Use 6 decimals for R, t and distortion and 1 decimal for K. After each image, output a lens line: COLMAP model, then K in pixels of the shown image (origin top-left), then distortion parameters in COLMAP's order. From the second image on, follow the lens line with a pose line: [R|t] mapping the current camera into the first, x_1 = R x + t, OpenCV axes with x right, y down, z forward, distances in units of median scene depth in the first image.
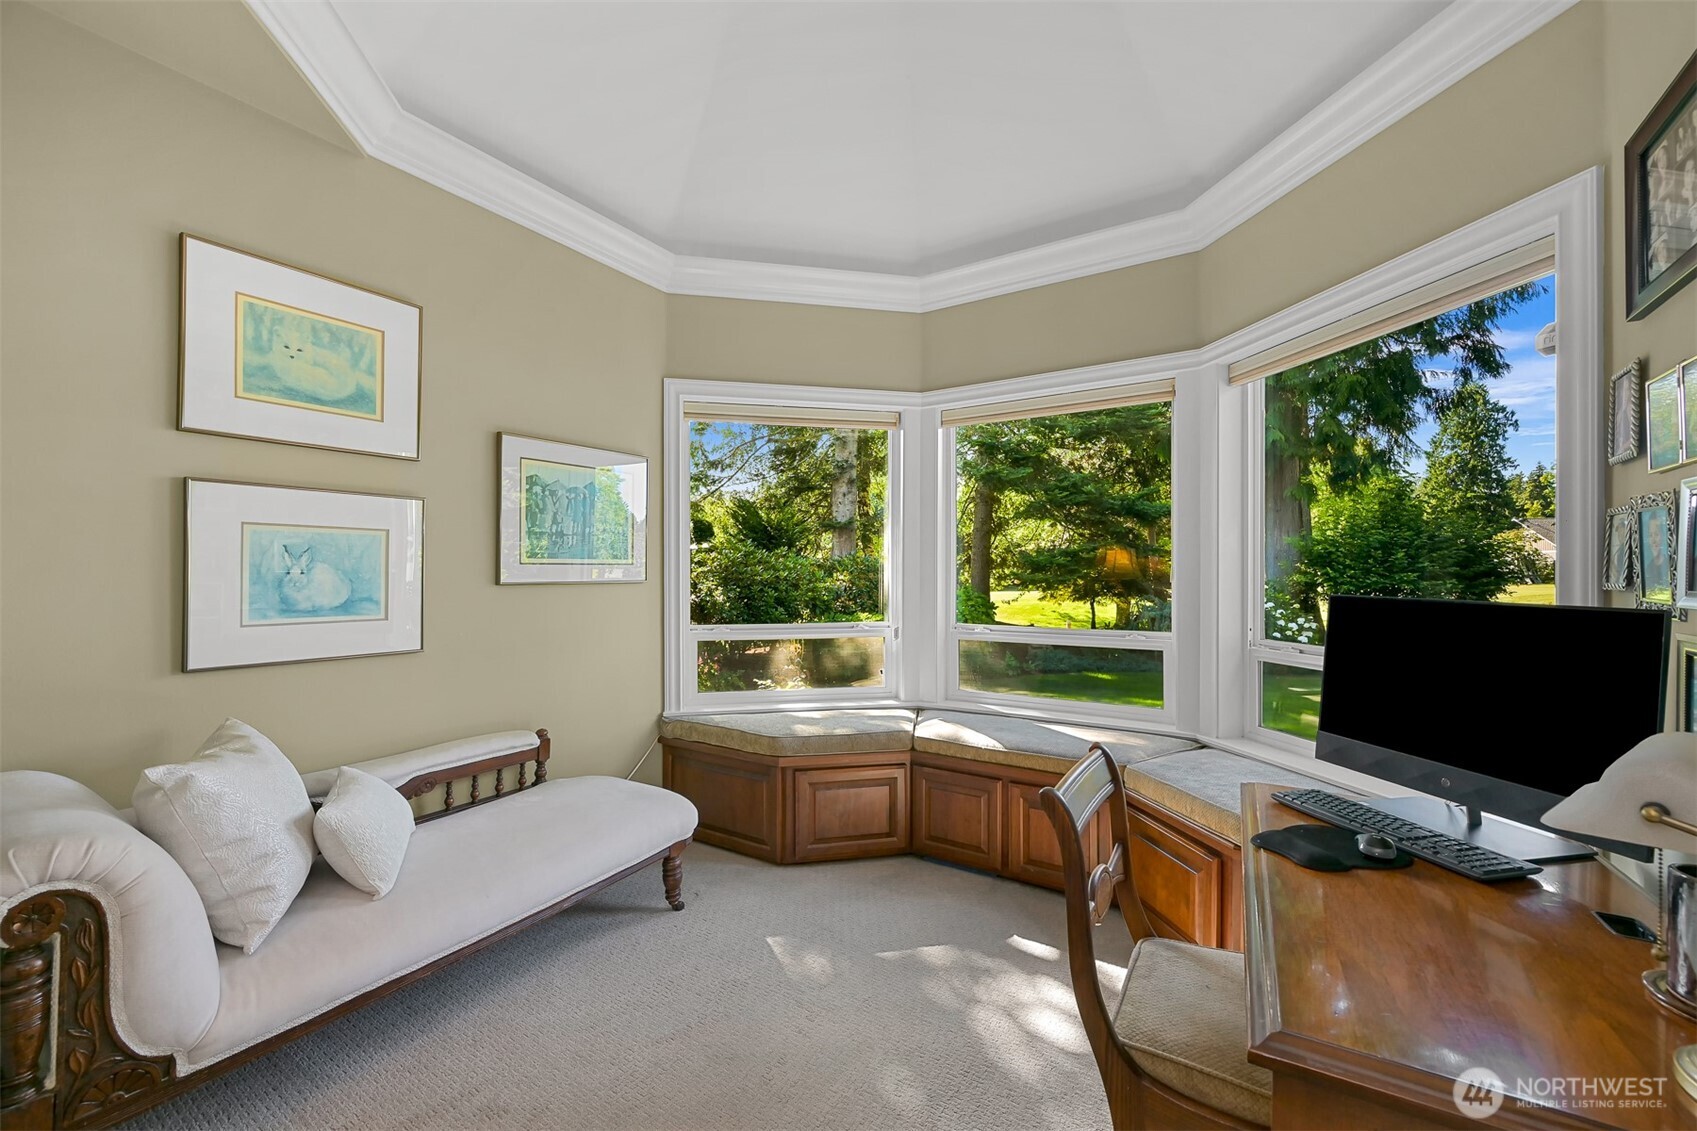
lens RADIAL K [[667.6, 0, 857.2], [0, 667.6, 575.2], [0, 0, 1]] dist [-0.001749, 0.000826]
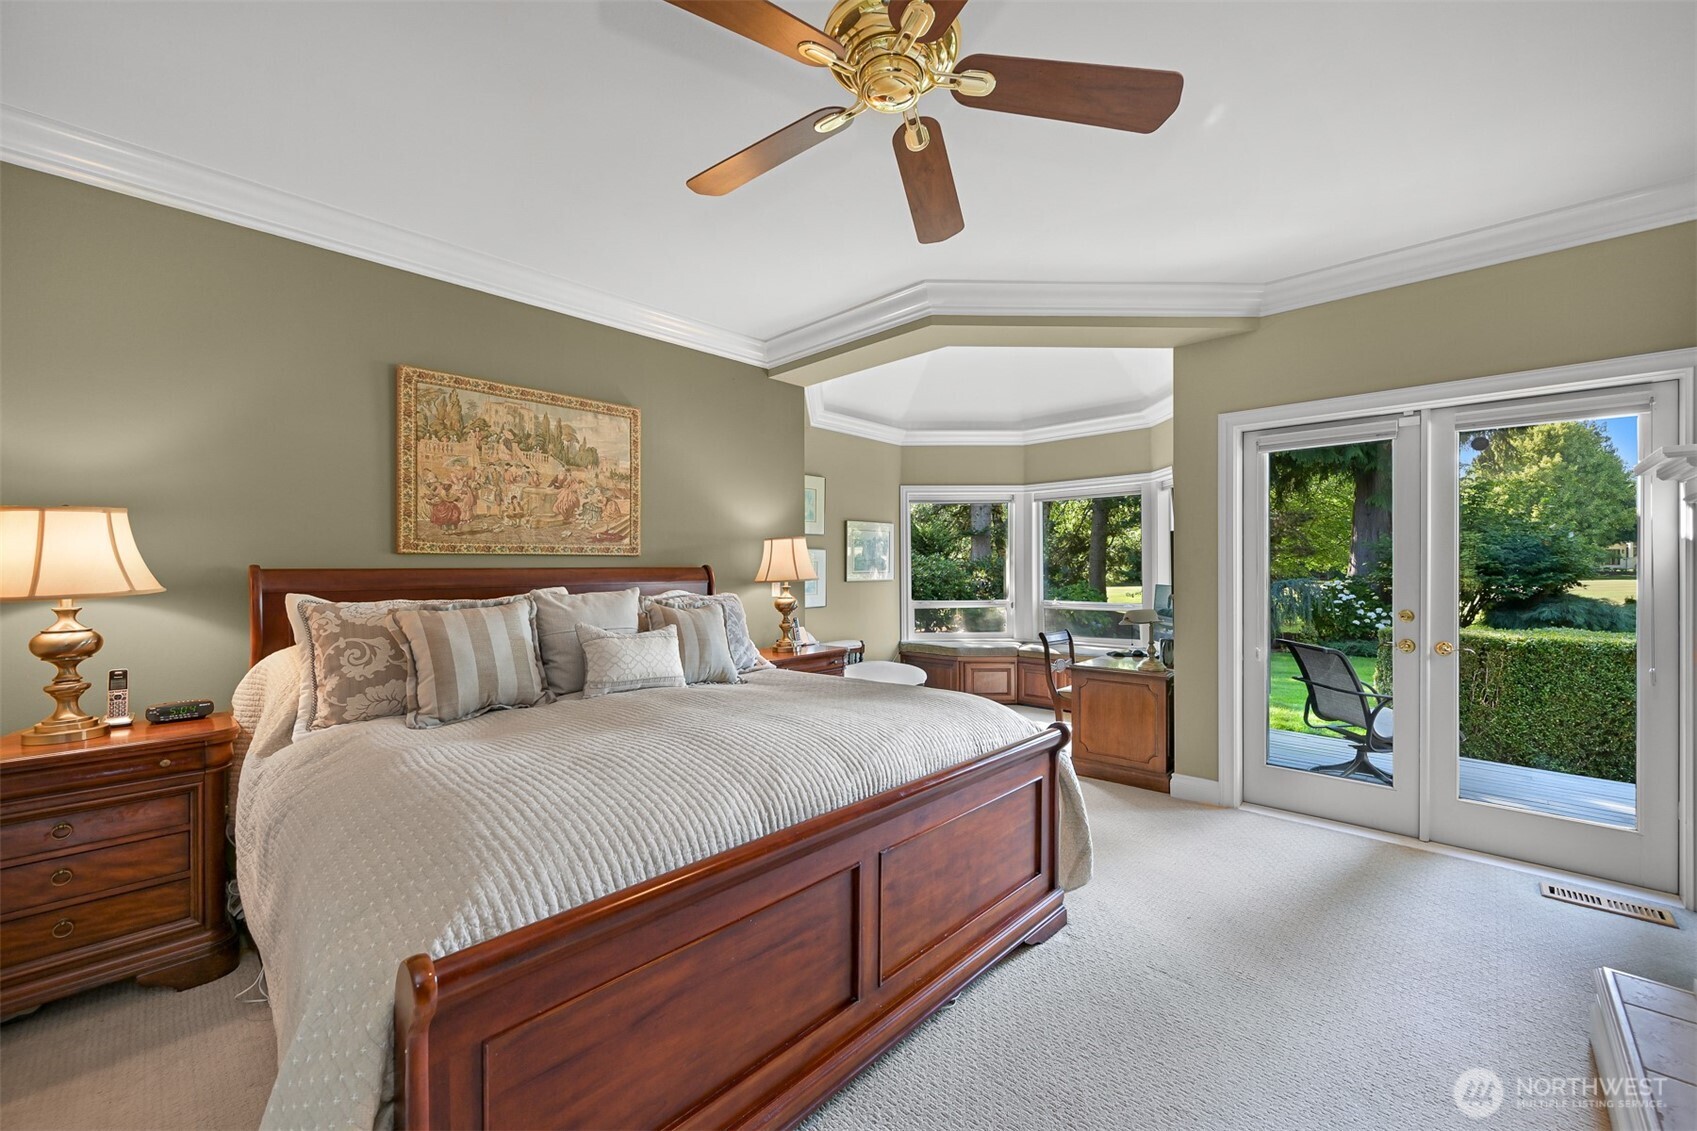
lens RADIAL K [[667.6, 0, 862.0], [0, 667.6, 569.4], [0, 0, 1]] dist [-0.001749, 0.000826]
pose [[0.981619, -0.005700, -0.190766, -0.000661], [0.005347, 0.999983, -0.002363, -0.013827], [0.190777, 0.001300, 0.981633, -0.796133]]
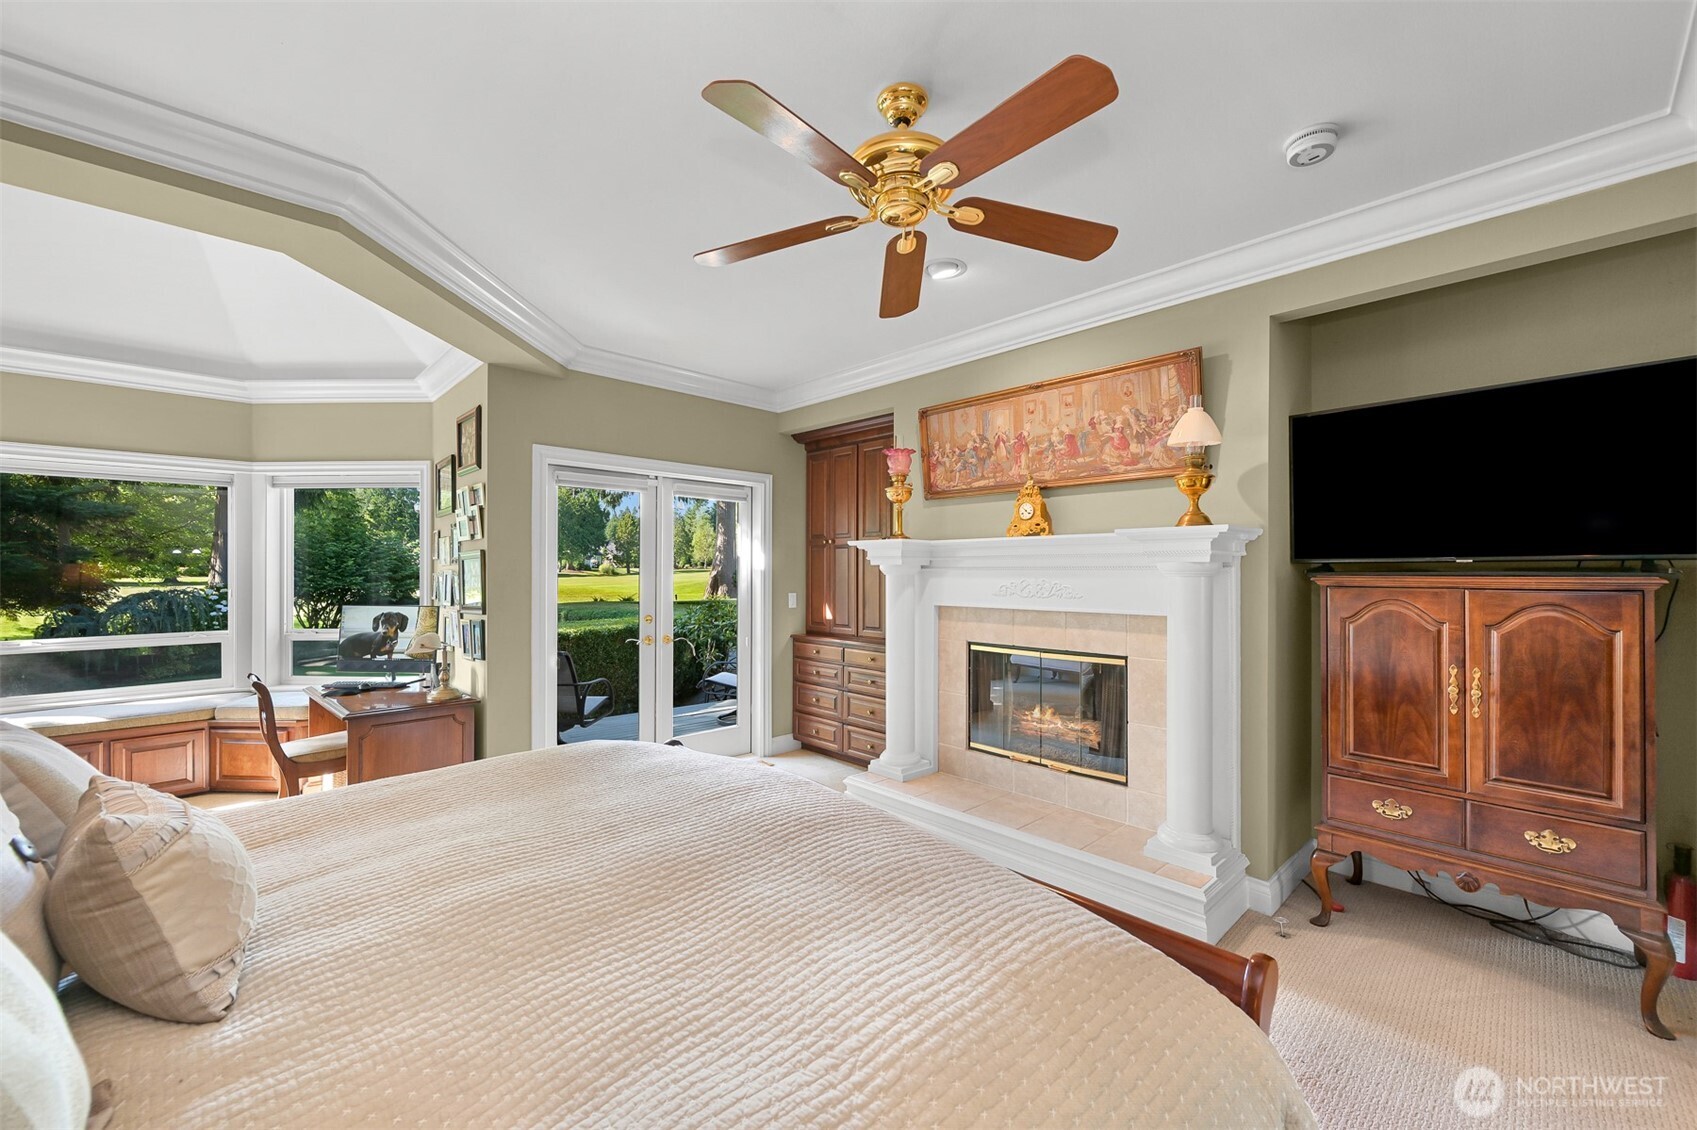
lens RADIAL K [[667.6, 0, 852.8], [0, 667.6, 569.4], [0, 0, 1]] dist [-0.001749, 0.000826]
pose [[0.231763, -0.001497, 0.972771, -0.466877], [0.002771, 0.999996, 0.000879, -0.037194], [-0.972768, 0.002491, 0.231766, -0.528275]]
